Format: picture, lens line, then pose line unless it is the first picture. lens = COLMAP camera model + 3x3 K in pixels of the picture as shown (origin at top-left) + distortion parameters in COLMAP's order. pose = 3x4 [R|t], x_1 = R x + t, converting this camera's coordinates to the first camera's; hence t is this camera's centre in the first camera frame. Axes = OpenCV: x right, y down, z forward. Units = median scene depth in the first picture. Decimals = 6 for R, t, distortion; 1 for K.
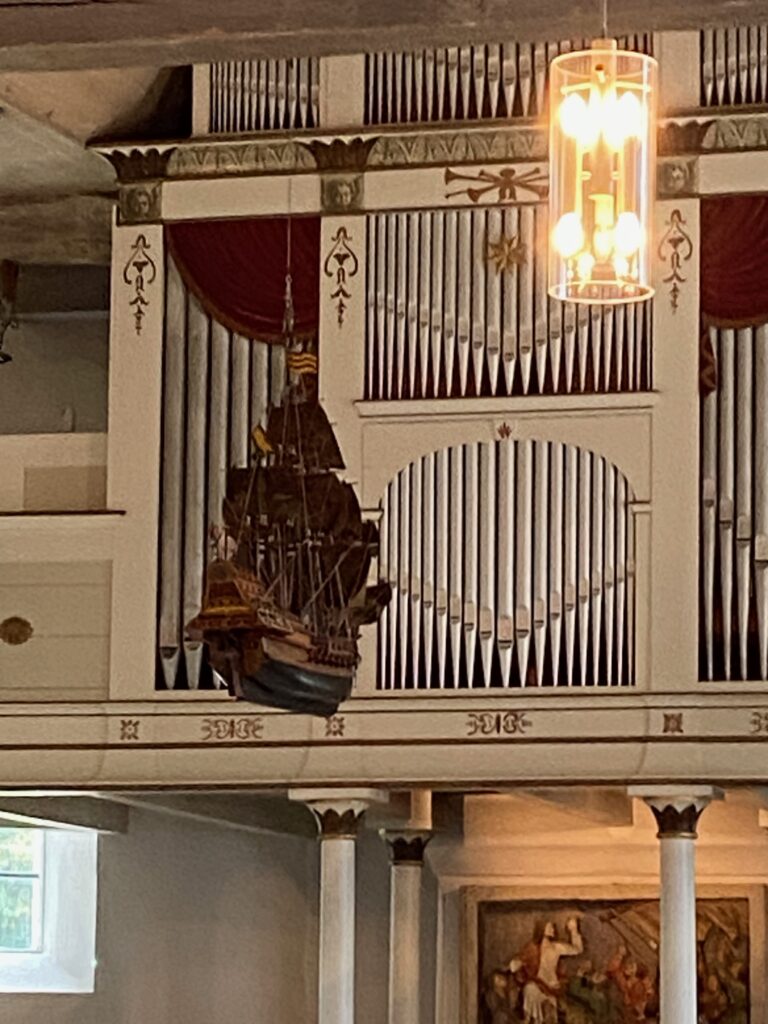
lens RADIAL K [[4015.1, 0, 384.0], [0, 4015.1, 512.0], [0, 0, 1]] dist [0.001841, -0.316165]
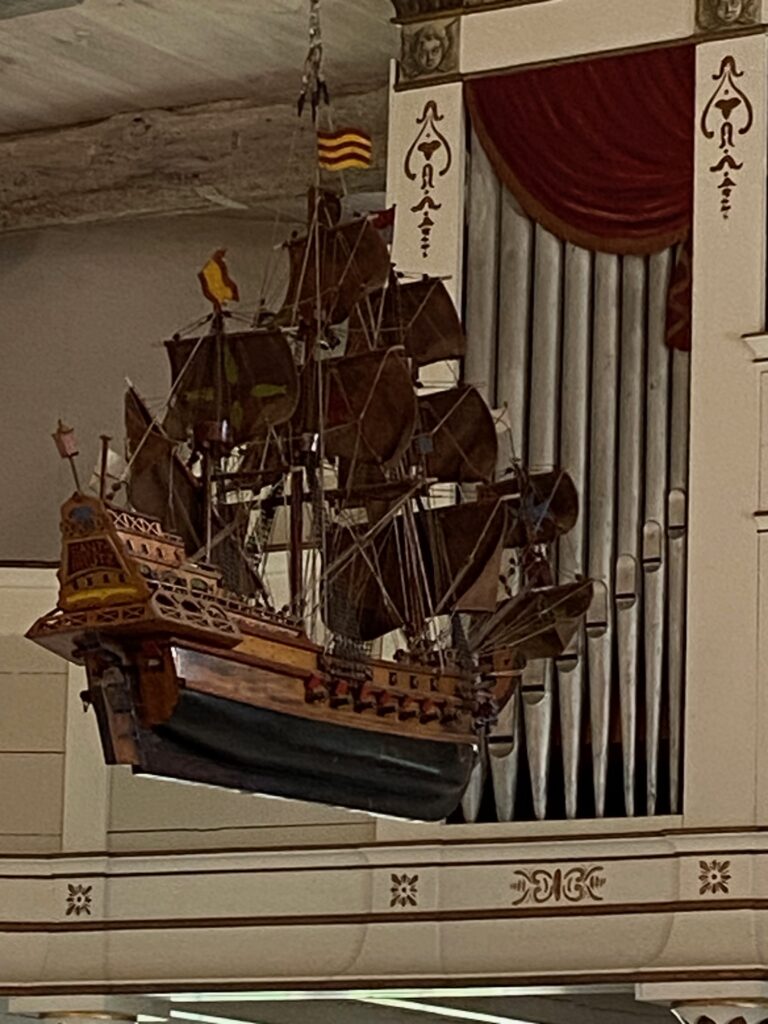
lens RADIAL K [[4015.1, 0, 384.0], [0, 4015.1, 512.0], [0, 0, 1]] dist [0.001841, -0.316165]
pose [[0.955421, -0.041649, -0.292295, 0.114900], [0.021447, 0.997175, -0.071984, 0.040595], [0.294467, 0.062506, 0.953615, 0.409691]]
